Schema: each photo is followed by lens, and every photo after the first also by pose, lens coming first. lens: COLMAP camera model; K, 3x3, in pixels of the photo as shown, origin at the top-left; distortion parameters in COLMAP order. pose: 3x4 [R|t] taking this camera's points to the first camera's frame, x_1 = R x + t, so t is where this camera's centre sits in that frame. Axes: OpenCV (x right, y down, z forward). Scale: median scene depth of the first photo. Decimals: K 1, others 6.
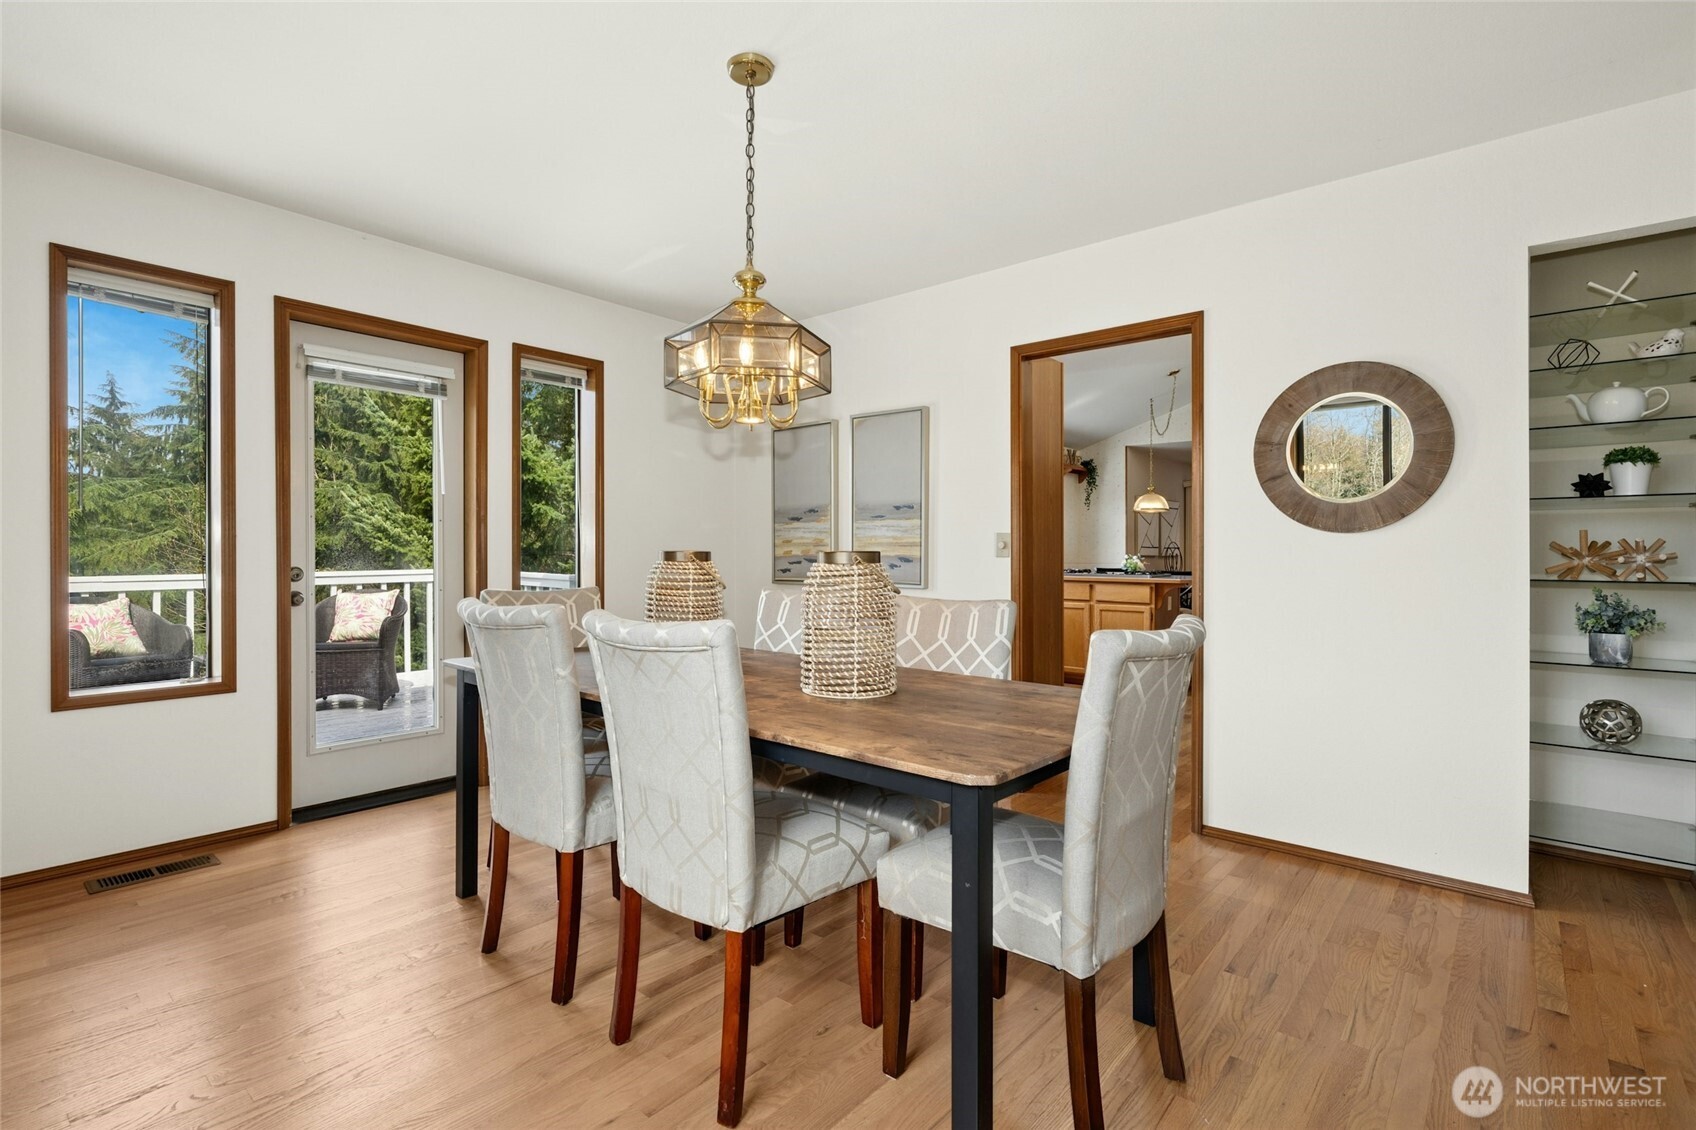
lens RADIAL K [[782.6, 0, 842.5], [0, 782.6, 563.9], [0, 0, 1]] dist [-0.002353, 0.000435]
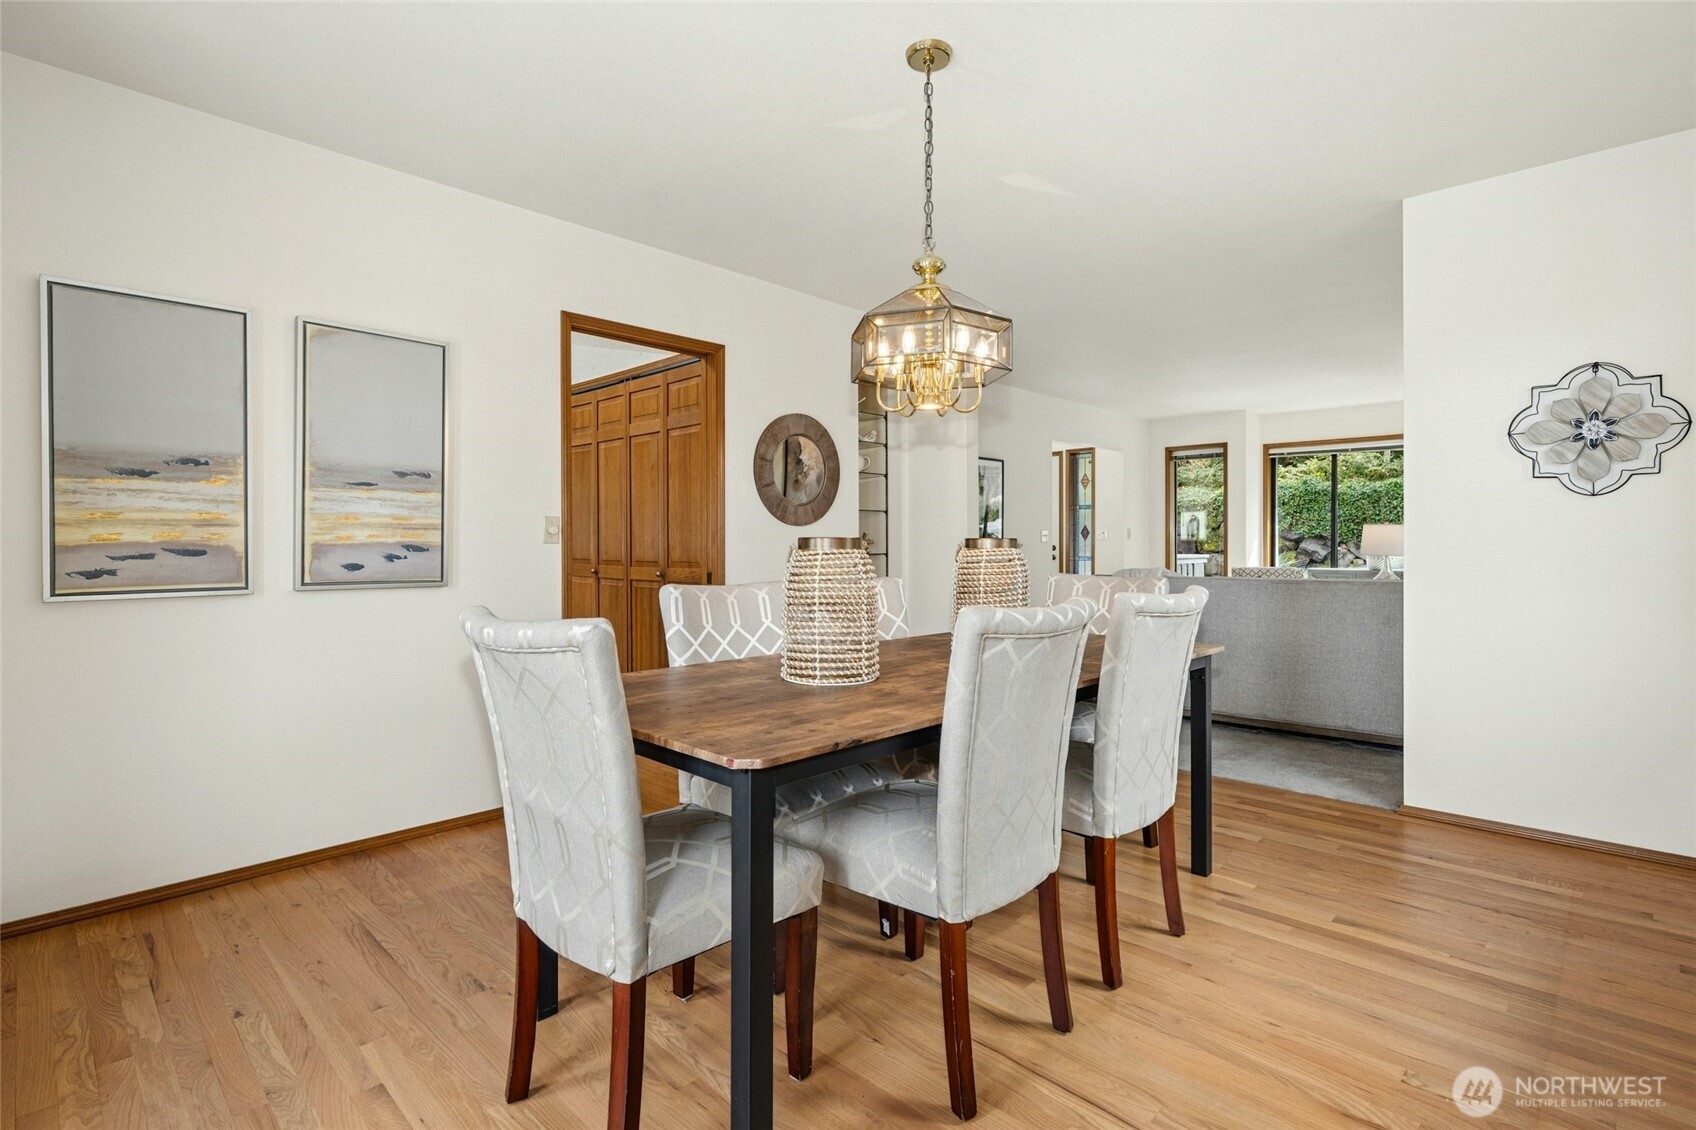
lens RADIAL K [[782.6, 0, 845.7], [0, 782.6, 548.2], [0, 0, 1]] dist [-0.002353, 0.000435]
pose [[0.098437, -0.009096, 0.995102, -0.598847], [0.011767, 0.999899, 0.007975, -0.006465], [-0.995074, 0.010924, 0.098534, 0.540939]]
